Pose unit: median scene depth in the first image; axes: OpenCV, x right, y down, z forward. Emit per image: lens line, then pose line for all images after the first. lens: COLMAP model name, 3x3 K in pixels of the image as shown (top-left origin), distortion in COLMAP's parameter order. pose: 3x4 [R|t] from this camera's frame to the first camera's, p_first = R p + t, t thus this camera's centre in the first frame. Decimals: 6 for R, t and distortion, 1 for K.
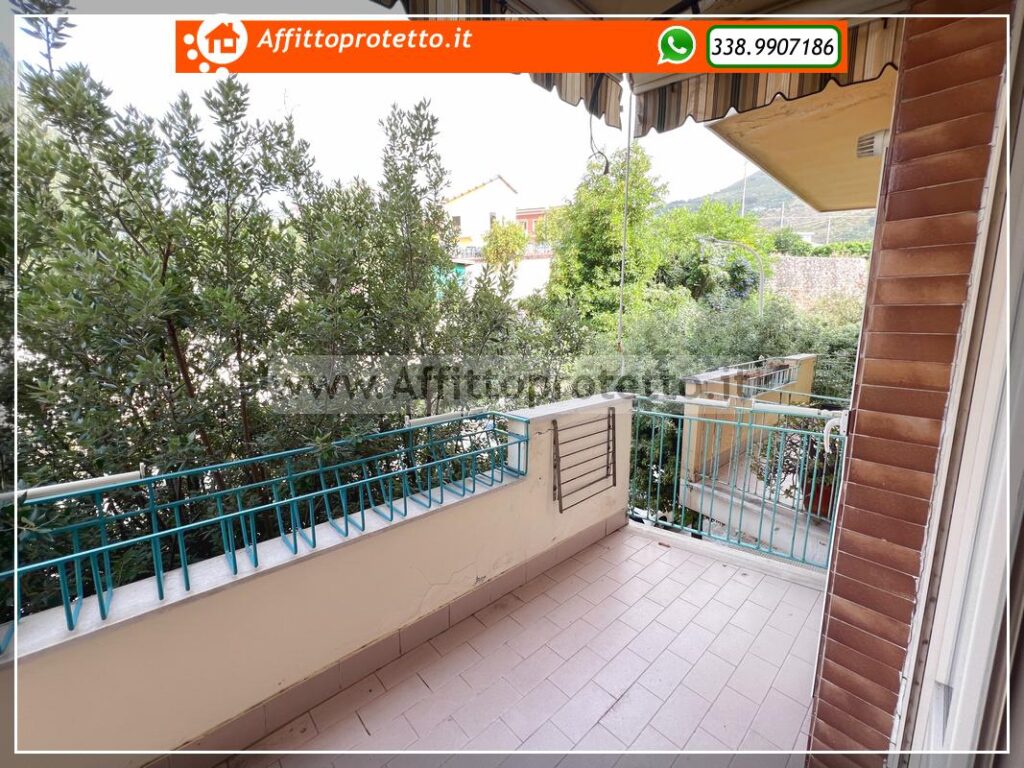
lens RADIAL K [[409.0, 0, 512.0], [0, 409.0, 384.0], [0, 0, 1]] dist [-0.000130, 0.000022]
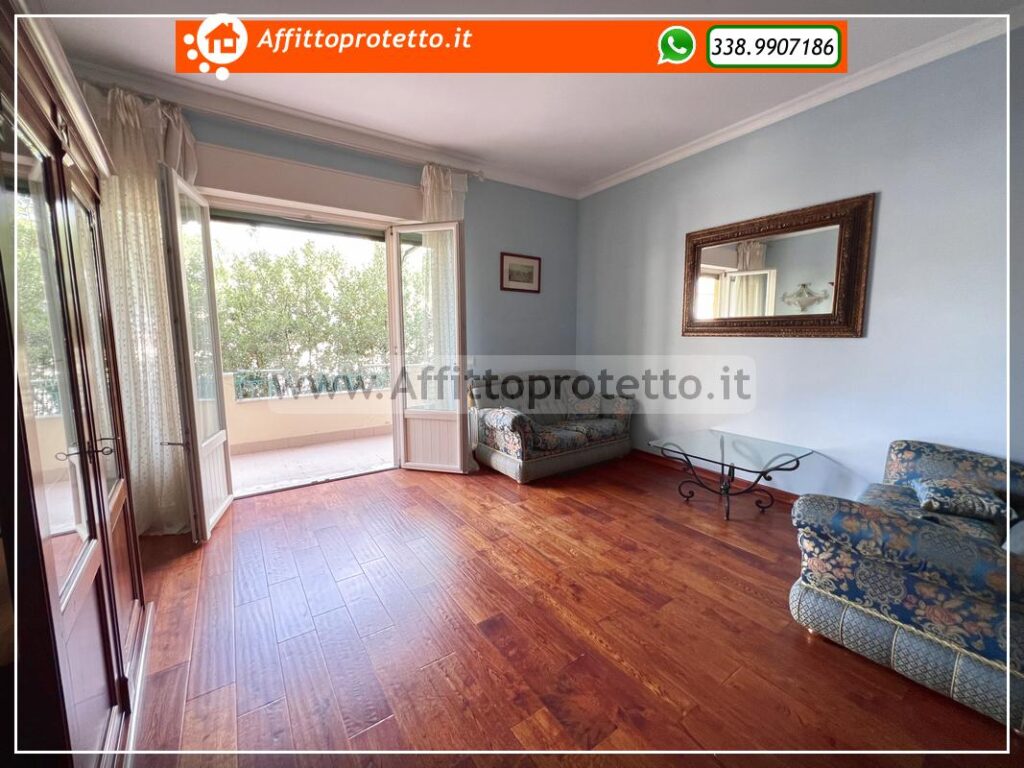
lens RADIAL K [[409.6, 0, 512.0], [0, 409.6, 384.0], [0, 0, 1]] dist [-0.001364, 0.000025]
pose [[0.989986, 0.006383, -0.141024, 1.021037], [-0.010622, 0.999513, -0.029327, 0.263246], [0.140768, 0.030531, 0.989572, -1.450275]]
